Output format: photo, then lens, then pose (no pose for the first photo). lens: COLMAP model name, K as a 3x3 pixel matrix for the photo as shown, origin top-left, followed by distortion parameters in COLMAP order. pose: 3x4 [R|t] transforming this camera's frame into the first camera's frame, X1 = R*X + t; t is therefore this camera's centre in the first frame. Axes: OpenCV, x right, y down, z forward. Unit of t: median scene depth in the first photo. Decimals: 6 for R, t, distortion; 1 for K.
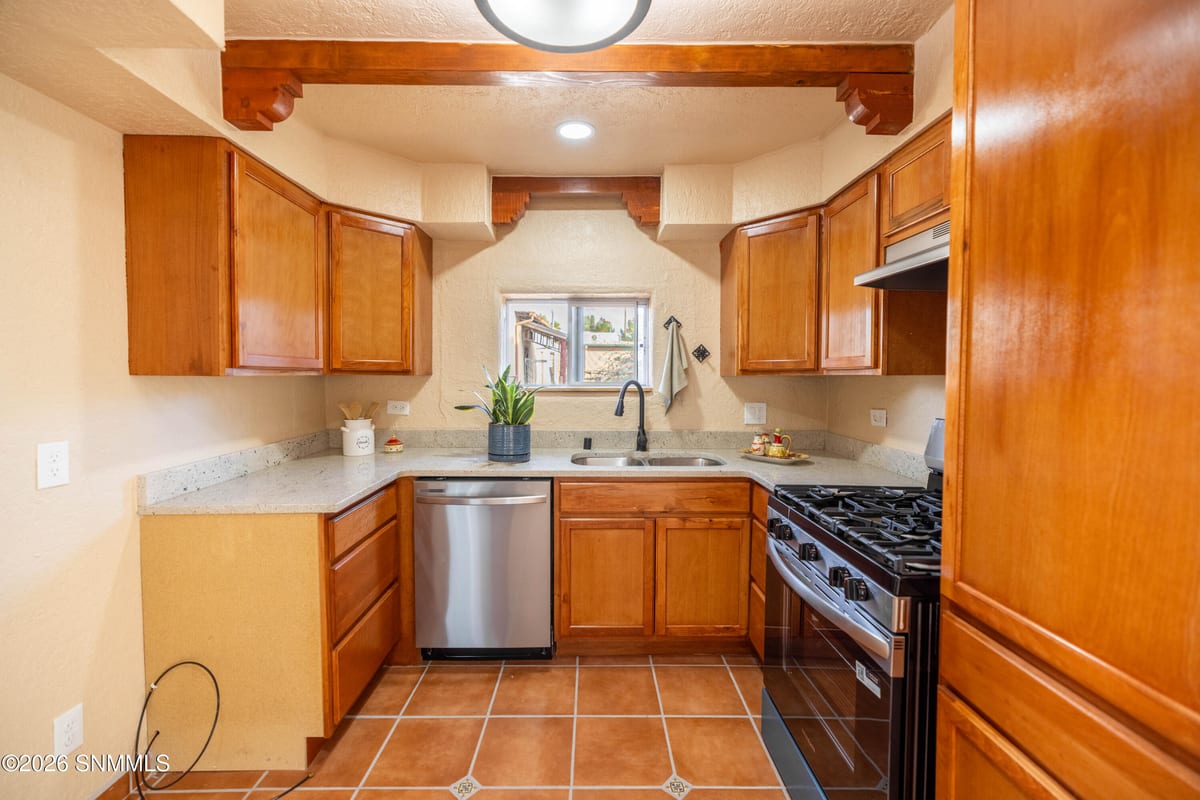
lens RADIAL K [[529.6, 0, 597.1], [0, 529.6, 388.8], [0, 0, 1]] dist [0.001955, 0.000197]
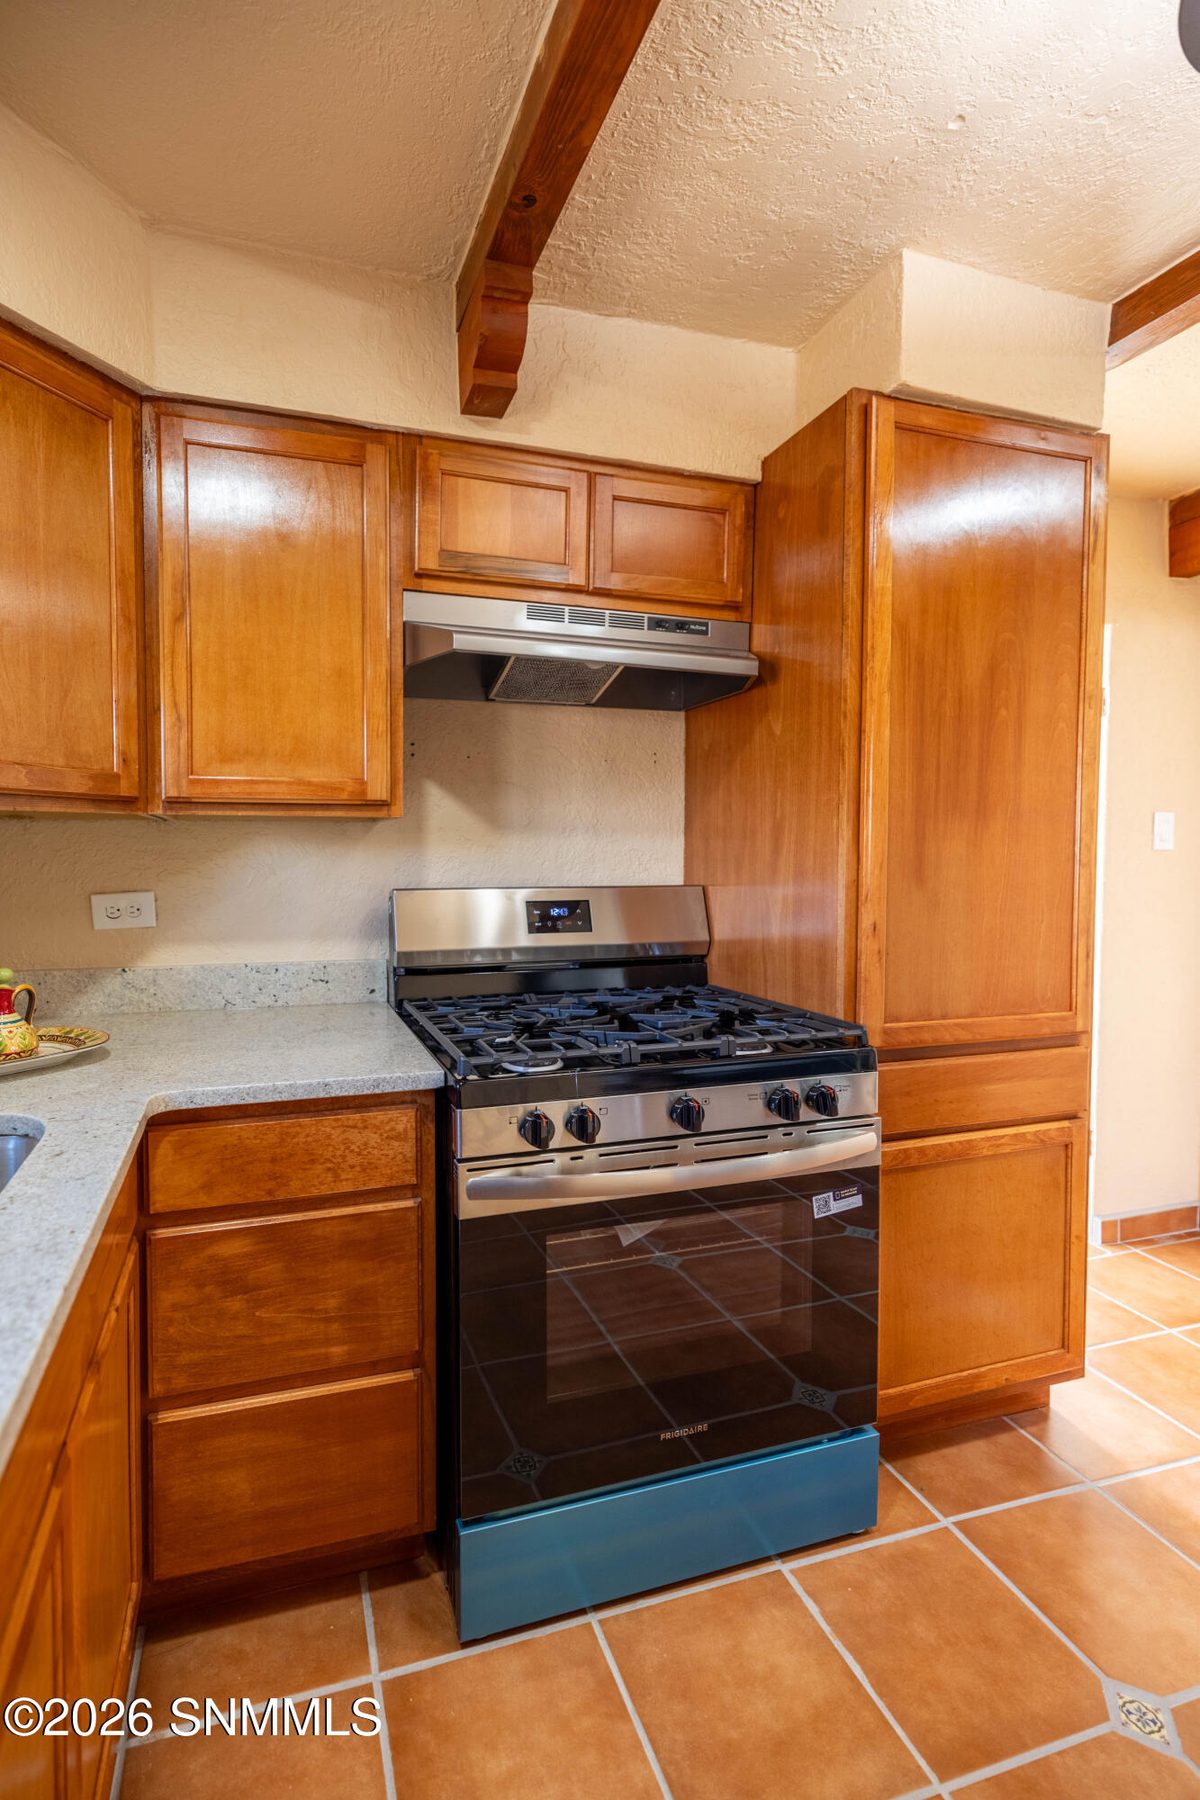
lens RADIAL K [[777.1, 0, 517.5], [0, 777.1, 877.5], [0, 0, 1]] dist [0.002231, 0.000192]
pose [[-0.258353, -0.038722, 0.965274, -0.237262], [0.023476, 0.998650, 0.046344, 0.001963], [-0.965765, 0.034634, -0.257095, 0.897074]]
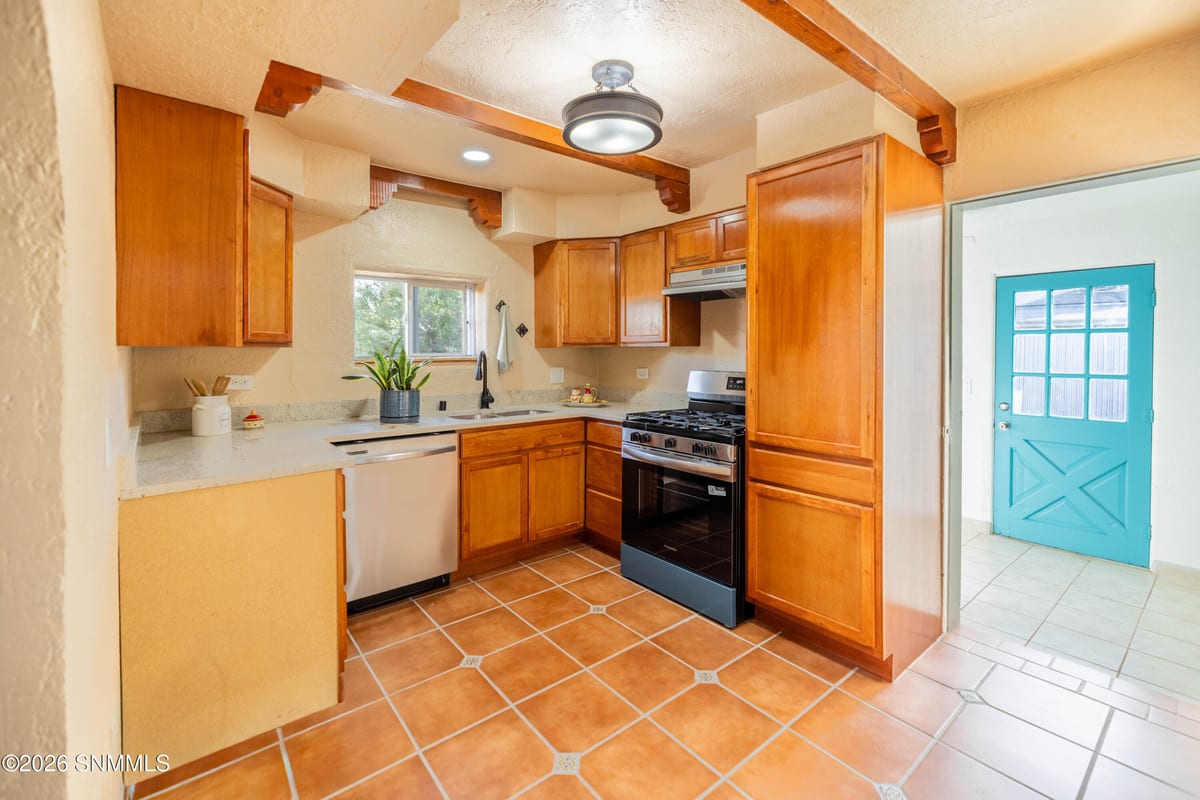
lens RADIAL K [[526.0, 0, 633.4], [0, 526.0, 351.5], [0, 0, 1]] dist [0.002320, 0.000186]
pose [[0.751781, -0.006718, 0.659378, -0.566750], [0.020963, 0.999686, -0.013715, 0.010667], [-0.659079, 0.024133, 0.751686, -0.181581]]
